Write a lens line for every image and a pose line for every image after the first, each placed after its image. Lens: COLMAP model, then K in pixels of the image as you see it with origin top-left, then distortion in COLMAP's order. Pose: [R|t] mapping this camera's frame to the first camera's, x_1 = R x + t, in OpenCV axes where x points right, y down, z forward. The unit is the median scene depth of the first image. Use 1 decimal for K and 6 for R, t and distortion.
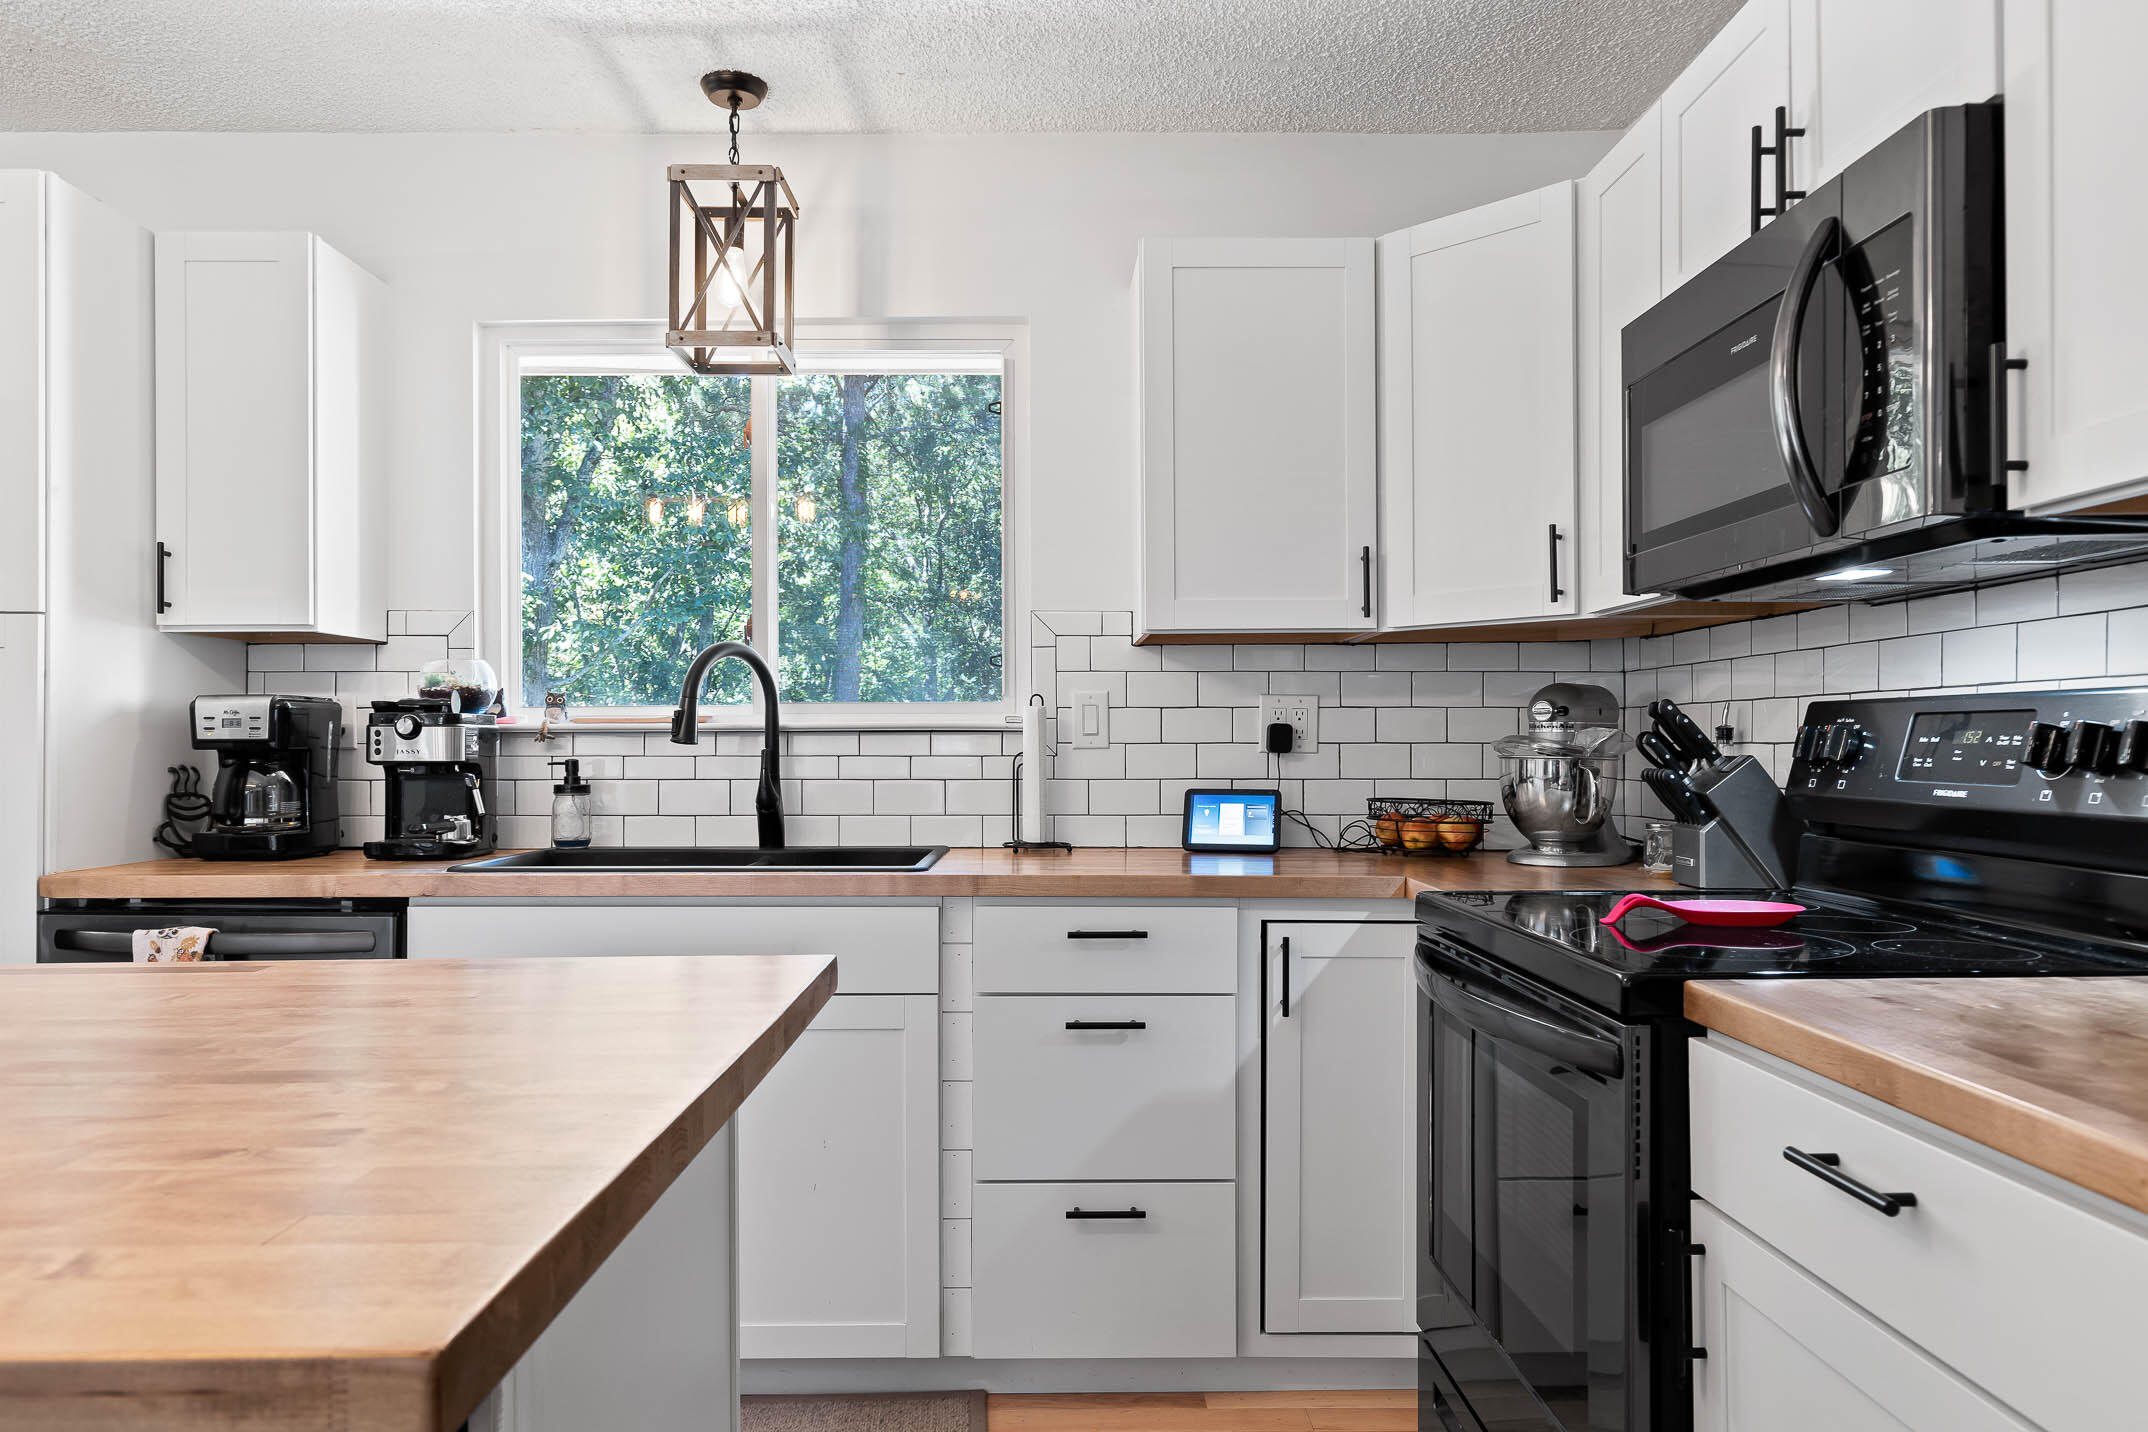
lens RADIAL K [[1425.8, 0, 1069.8], [0, 1425.8, 724.3], [0, 0, 1]] dist [-0.000394, -0.000036]
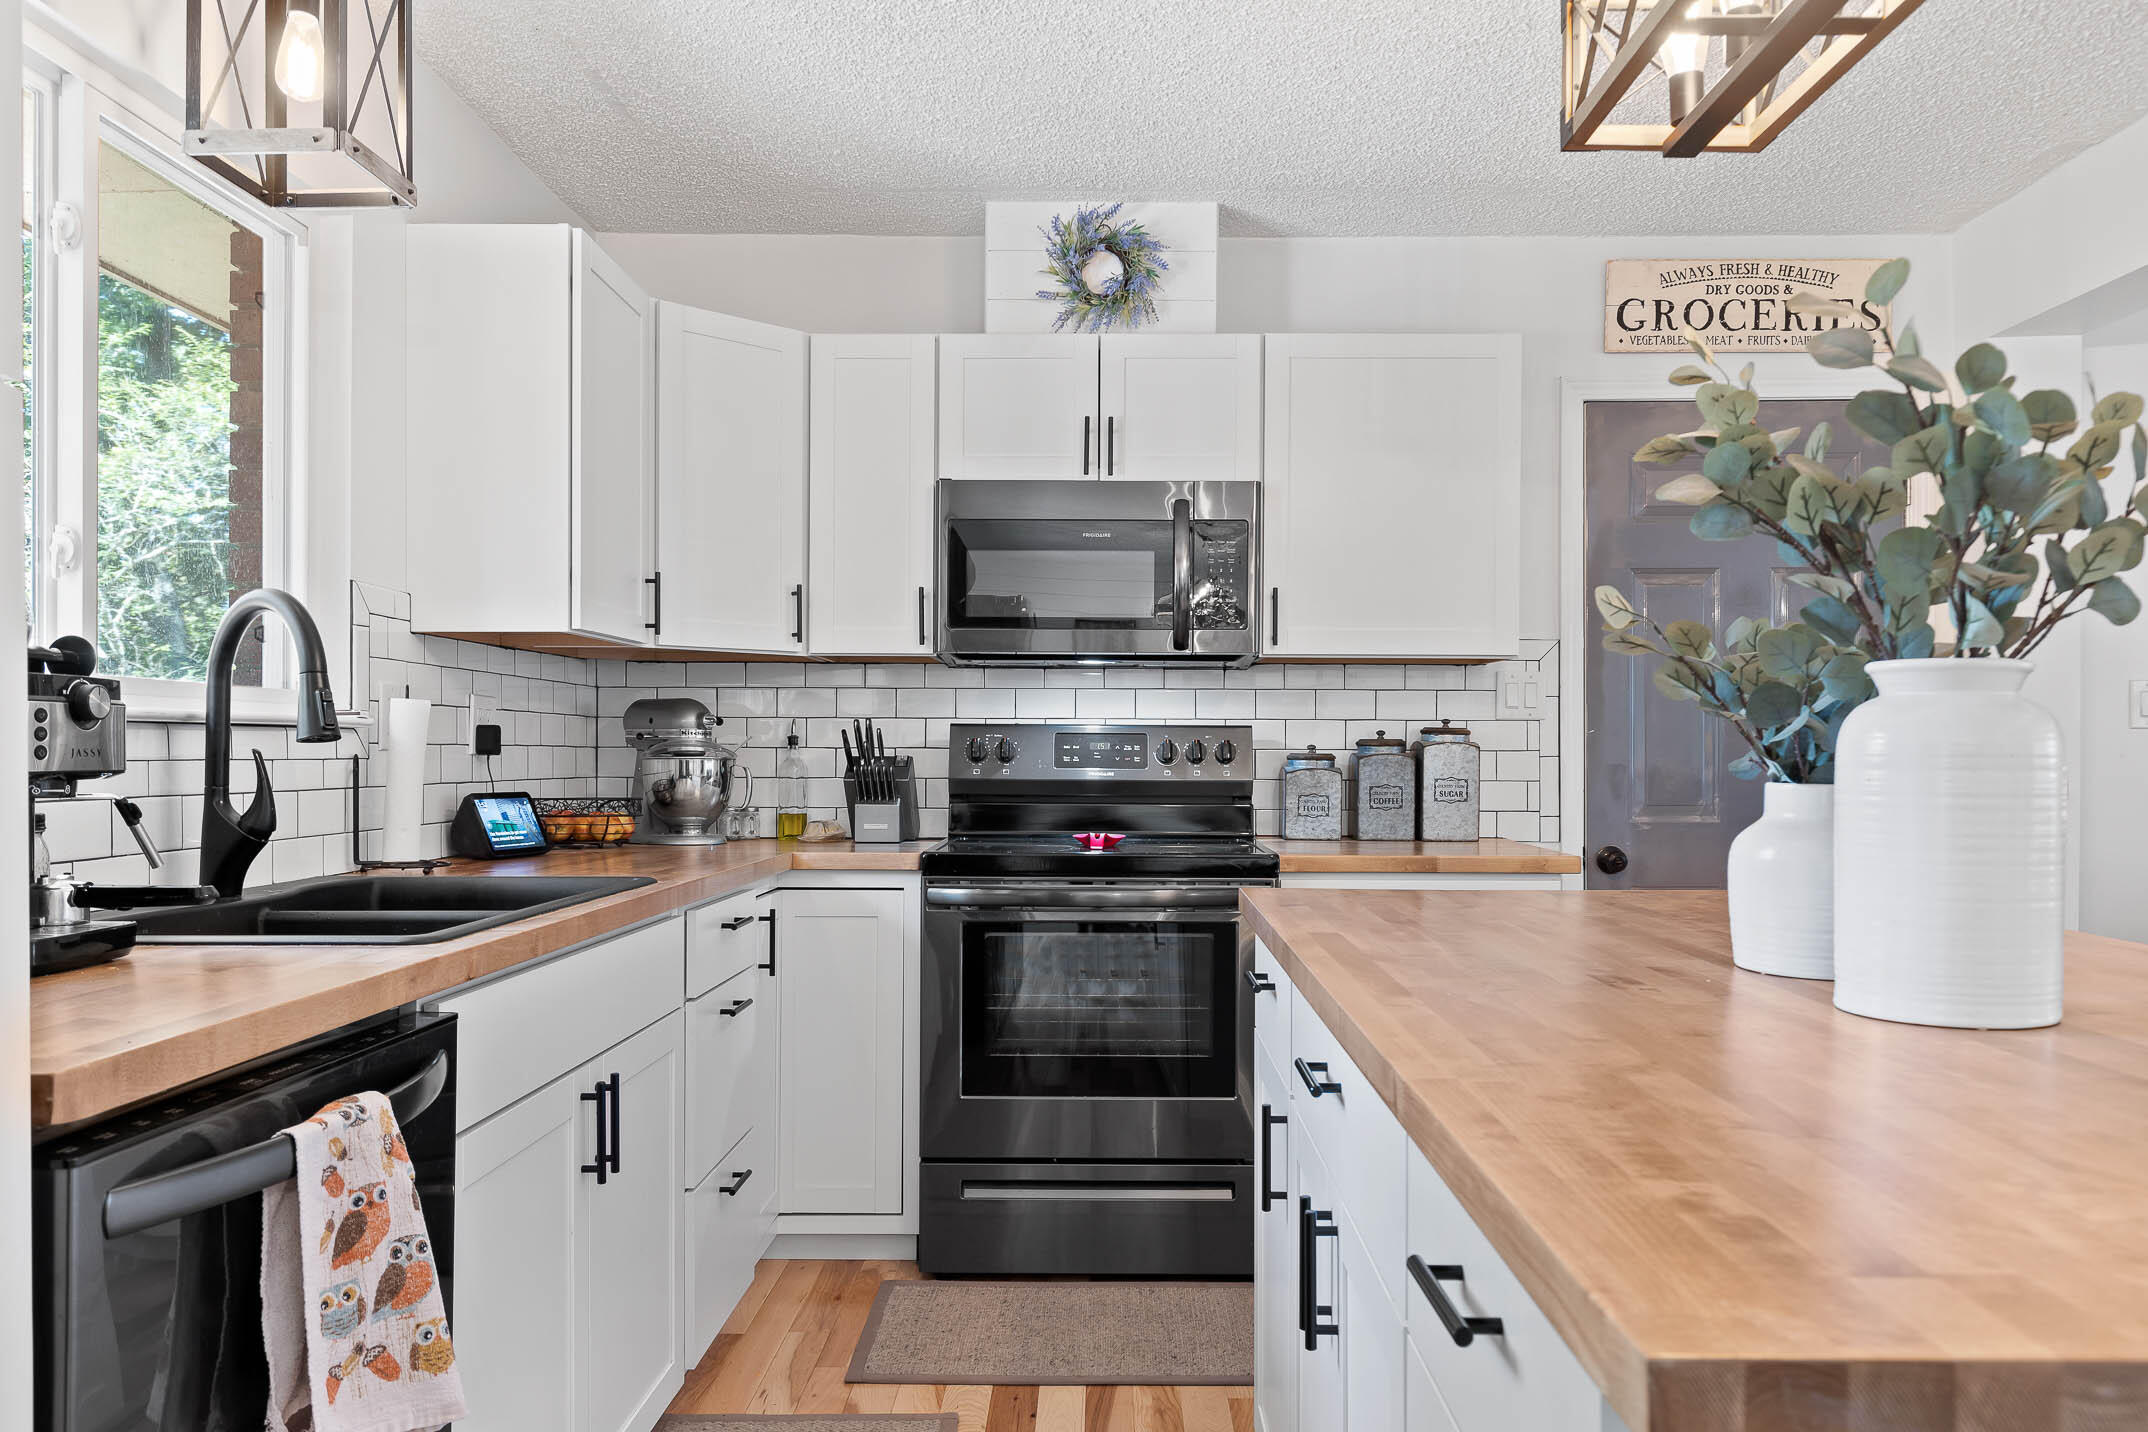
lens RADIAL K [[1538.4, 0, 1087.1], [0, 1538.4, 750.5], [0, 0, 1]] dist [0.000238, 0.000202]
pose [[0.030390, 0.001005, 0.999538, -0.939855], [-0.019054, 0.999818, -0.000426, 0.009985], [-0.999357, -0.019032, 0.030403, 0.574618]]
